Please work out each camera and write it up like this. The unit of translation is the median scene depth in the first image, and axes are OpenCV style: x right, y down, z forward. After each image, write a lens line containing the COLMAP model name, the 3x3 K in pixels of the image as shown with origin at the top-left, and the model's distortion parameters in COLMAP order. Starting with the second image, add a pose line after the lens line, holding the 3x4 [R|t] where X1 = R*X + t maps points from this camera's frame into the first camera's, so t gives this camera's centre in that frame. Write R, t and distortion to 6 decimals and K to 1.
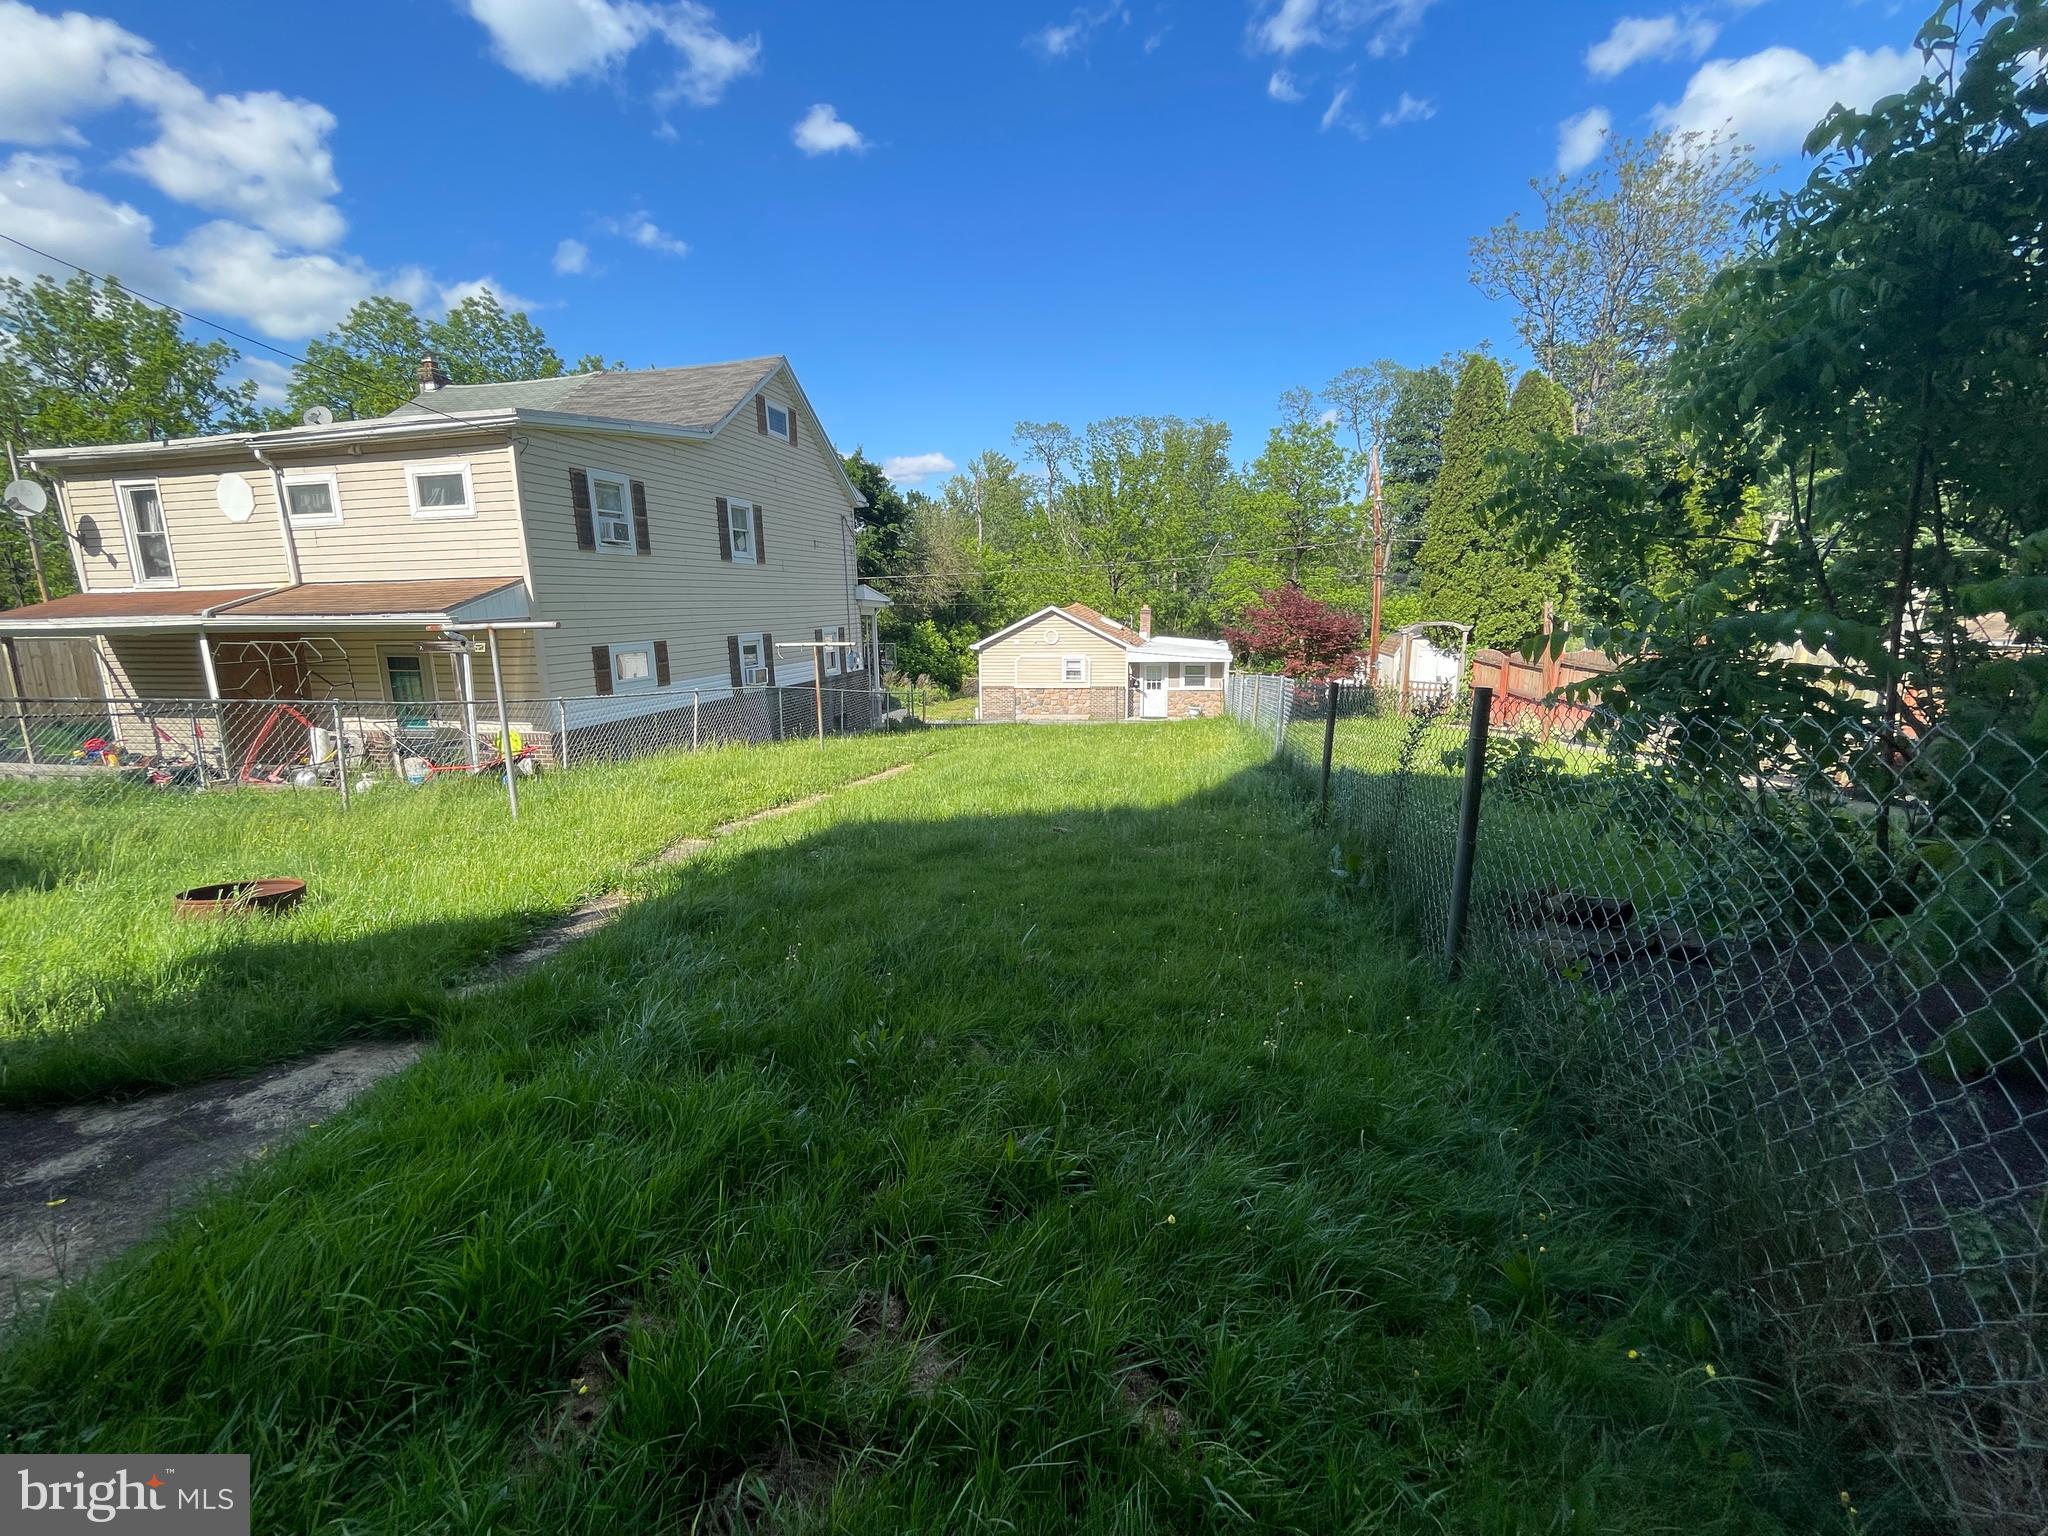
lens RADIAL K [[833.9, 0, 1027.4], [0, 833.9, 760.0], [0, 0, 1]] dist [-0.003100, -0.000457]
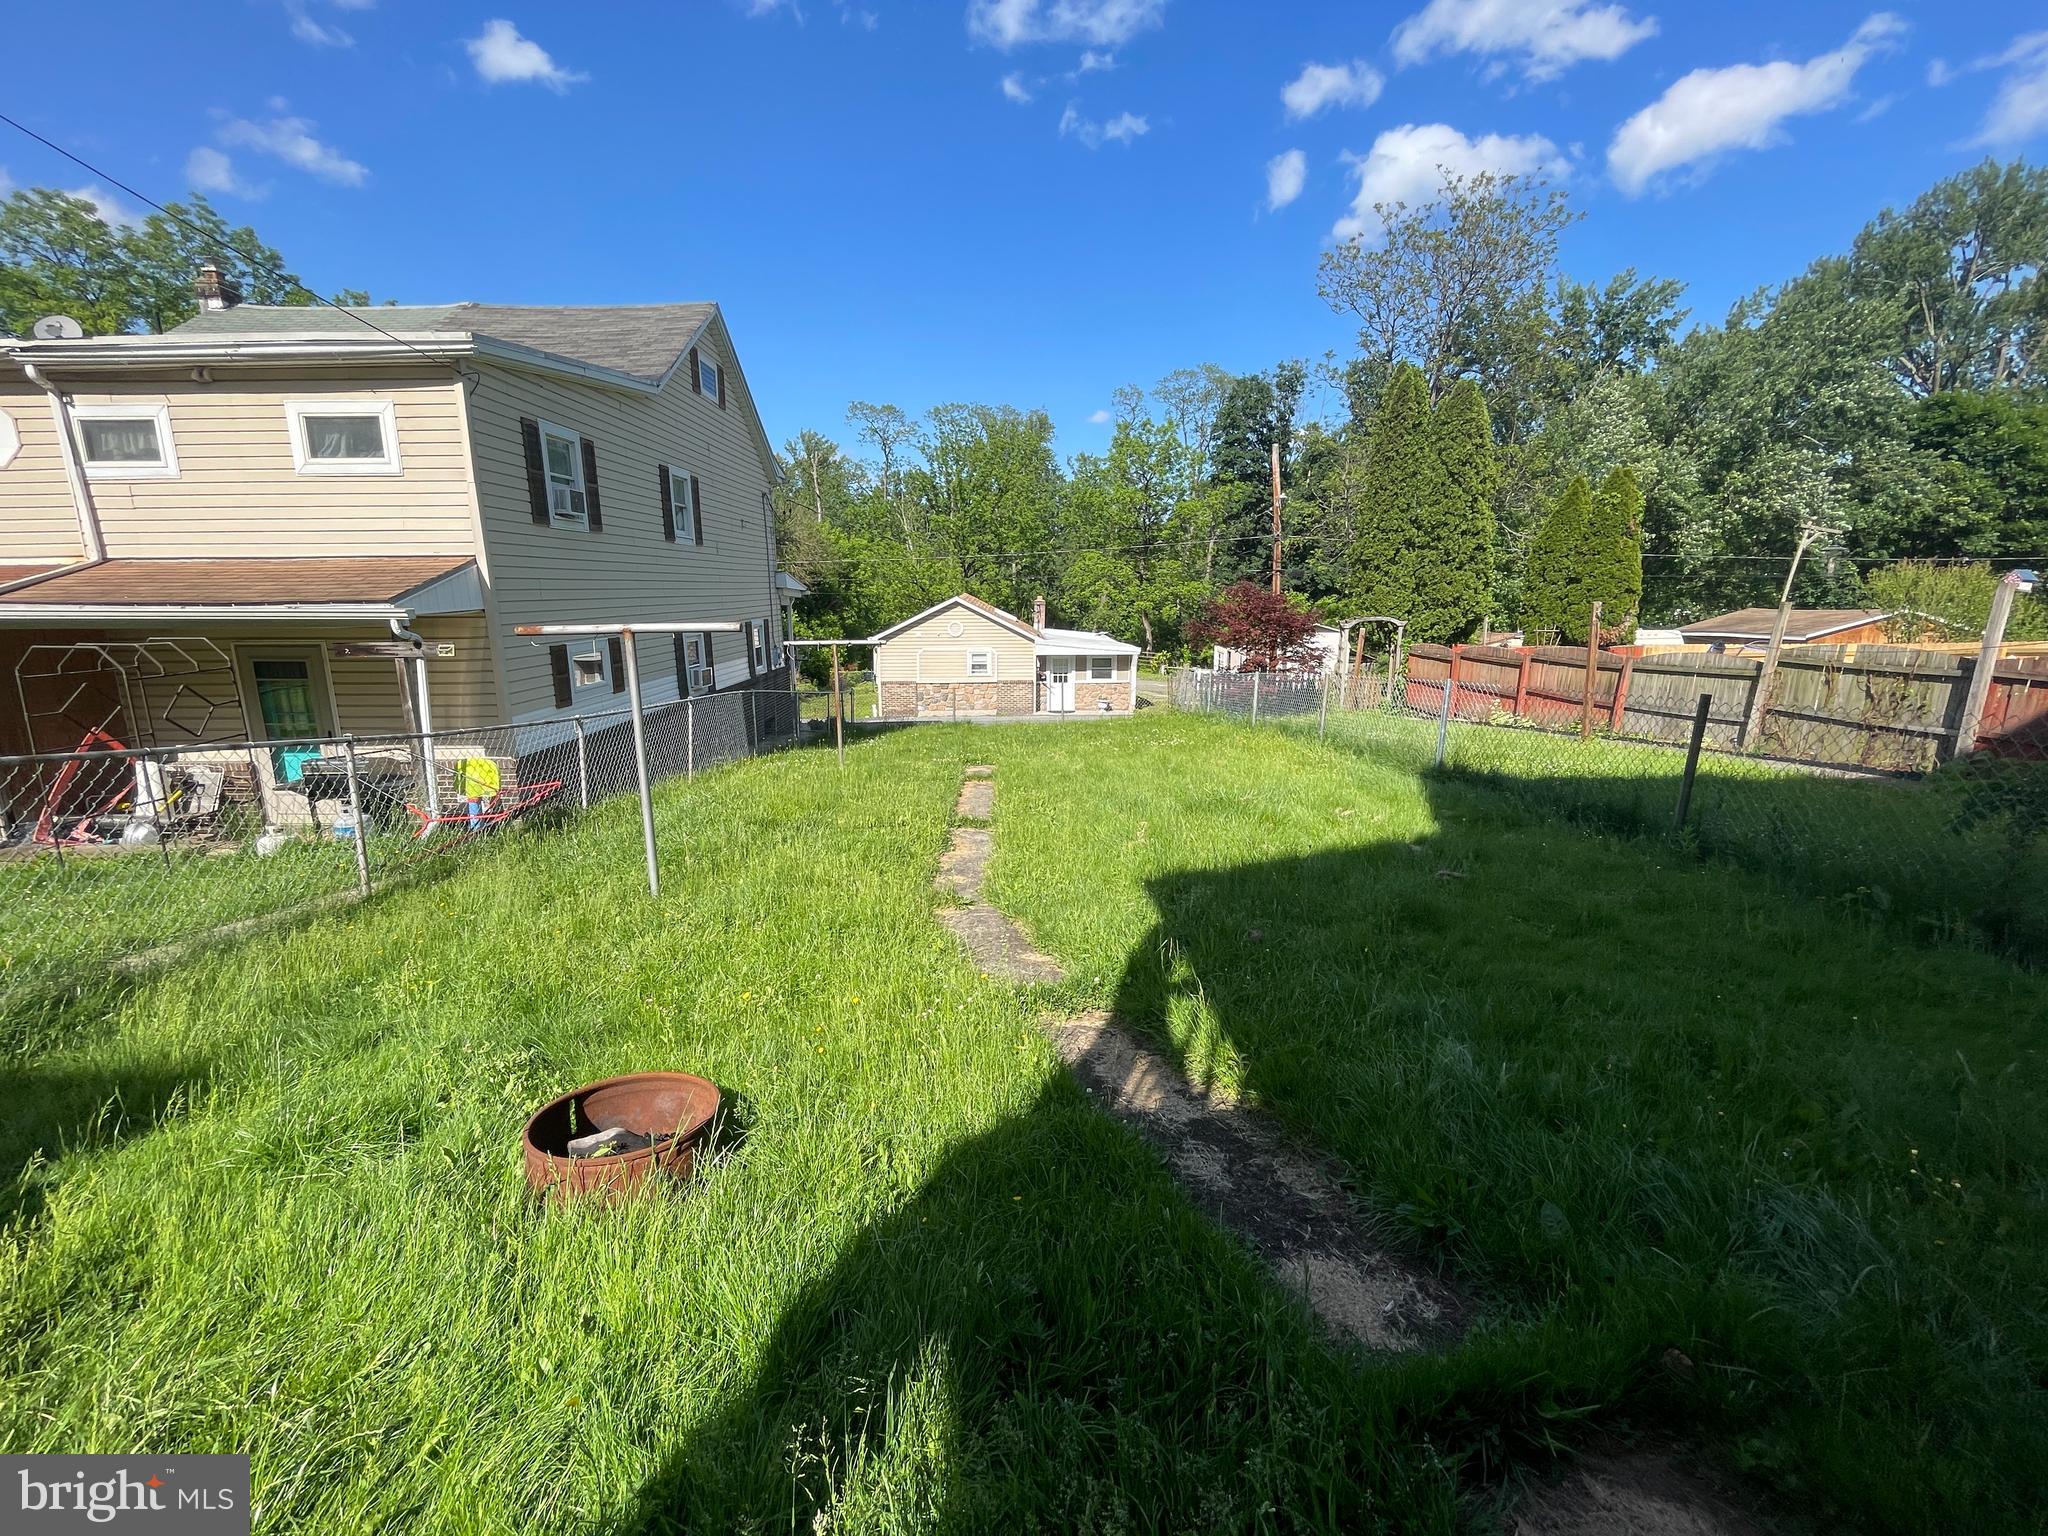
lens RADIAL K [[833.9, 0, 1029.2], [0, 833.9, 759.8], [0, 0, 1]] dist [-0.003100, -0.000457]
pose [[0.973701, -0.033959, 0.225285, -0.195809], [0.031204, 0.999388, 0.015780, -0.019634], [-0.225683, -0.008335, 0.974165, 0.092883]]
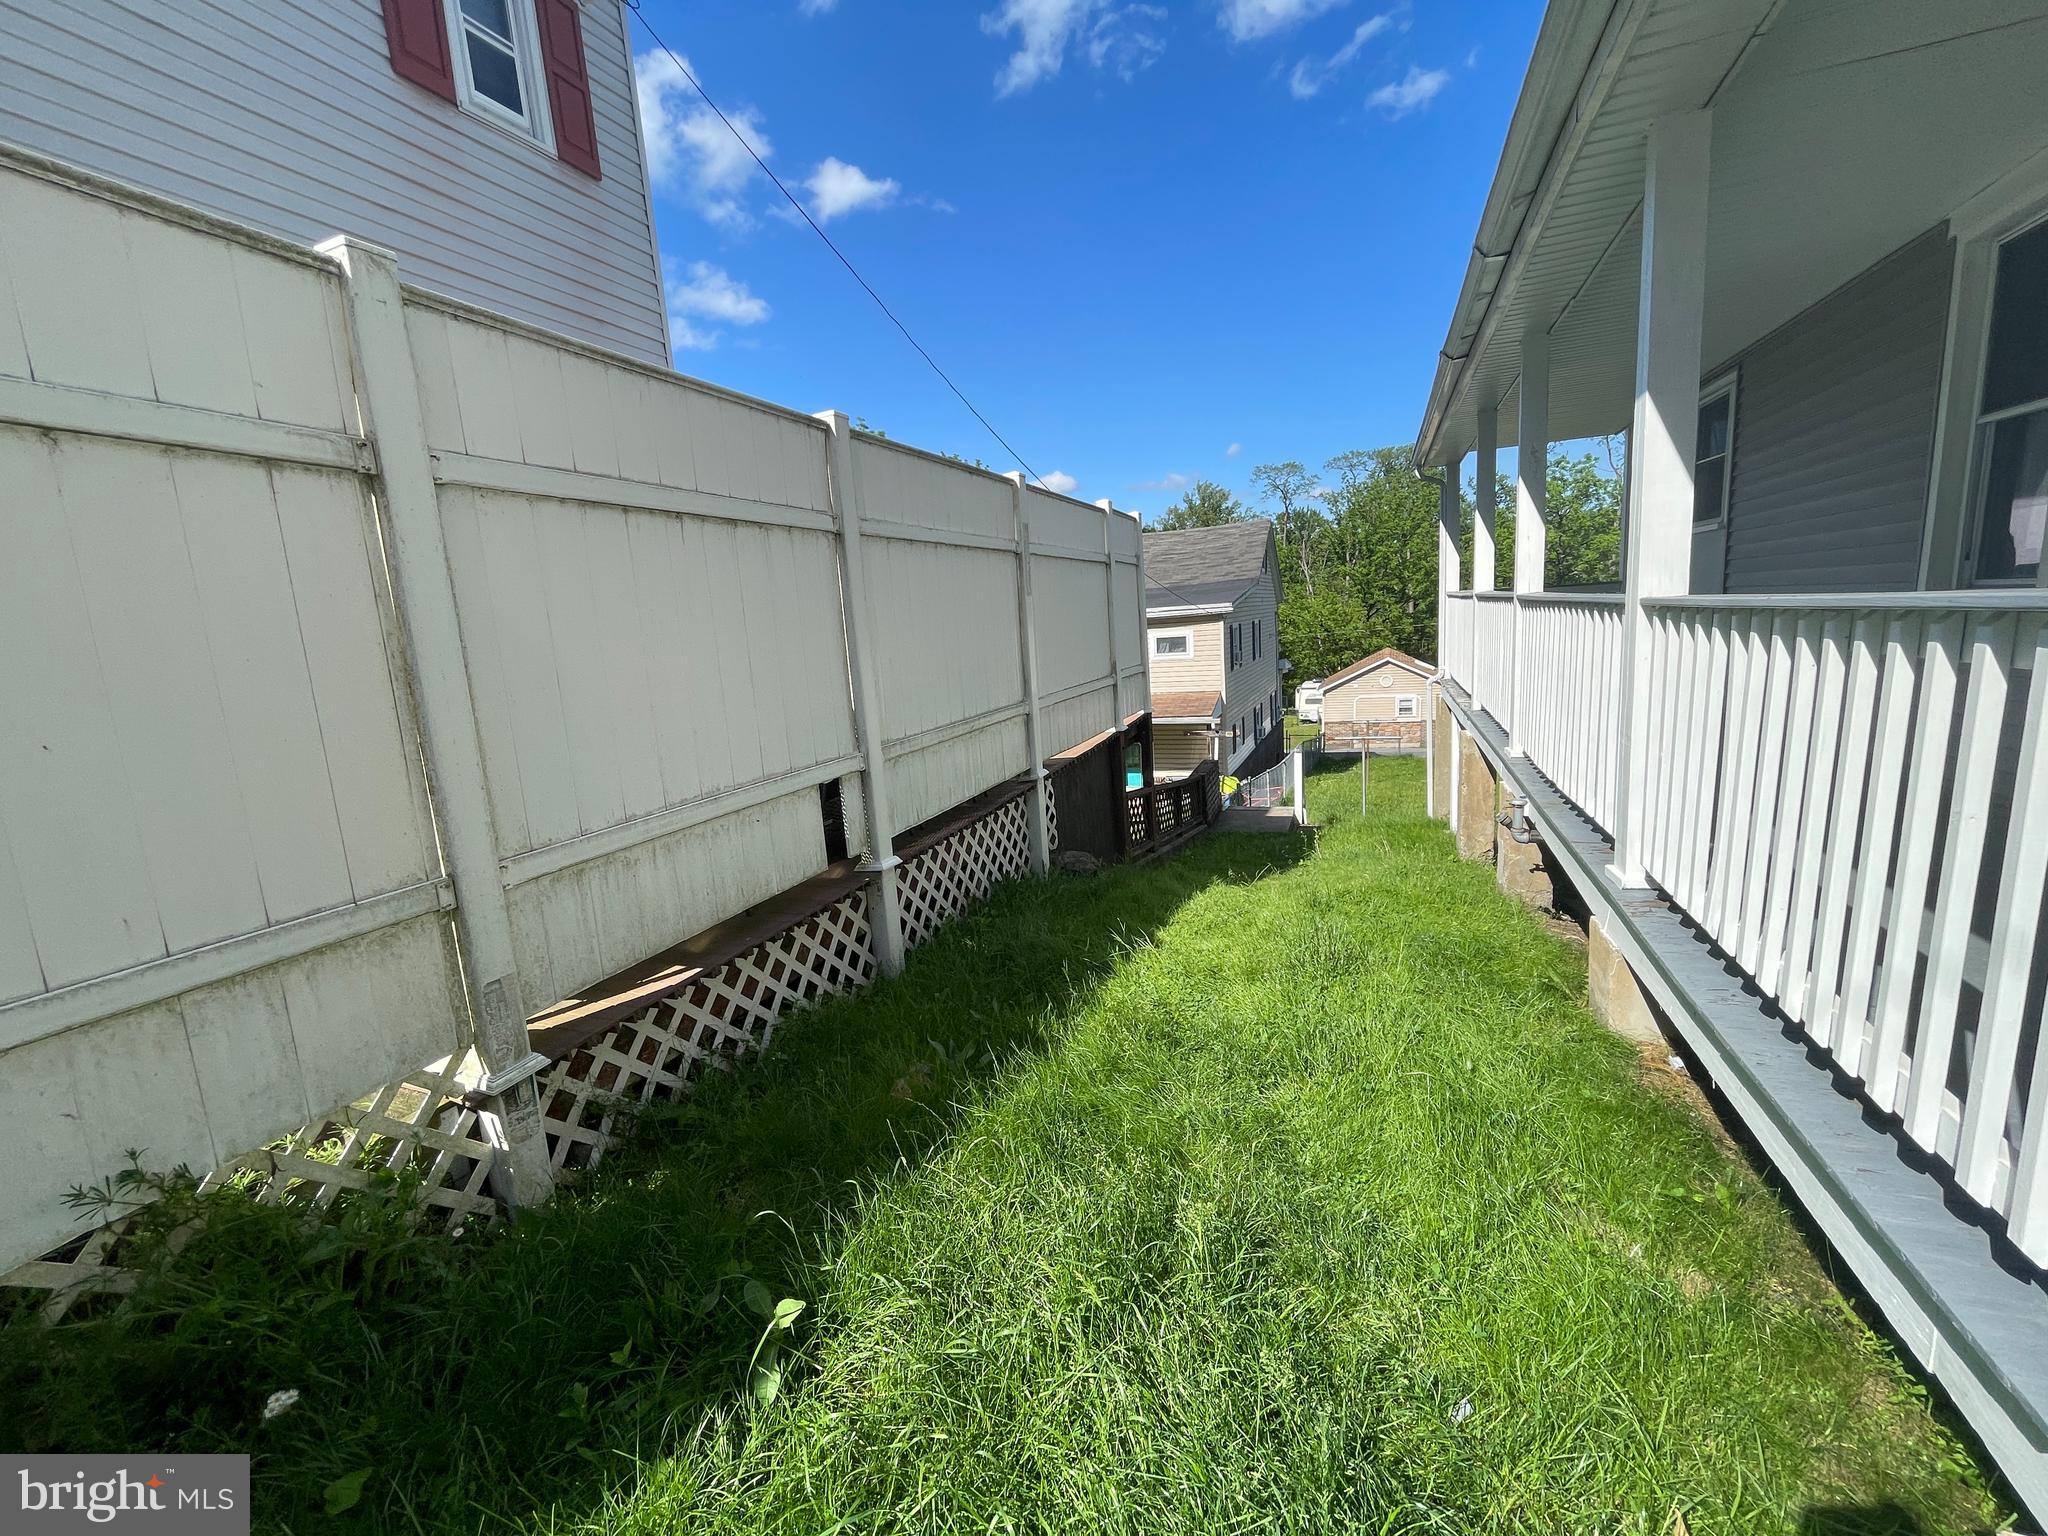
lens RADIAL K [[833.9, 0, 1016.4], [0, 833.9, 766.7], [0, 0, 1]] dist [-0.003100, -0.000457]
pose [[0.977549, -0.018021, -0.209938, -0.451356], [0.016198, 0.999815, -0.010401, -0.030241], [0.210086, 0.006767, 0.977659, -0.587544]]
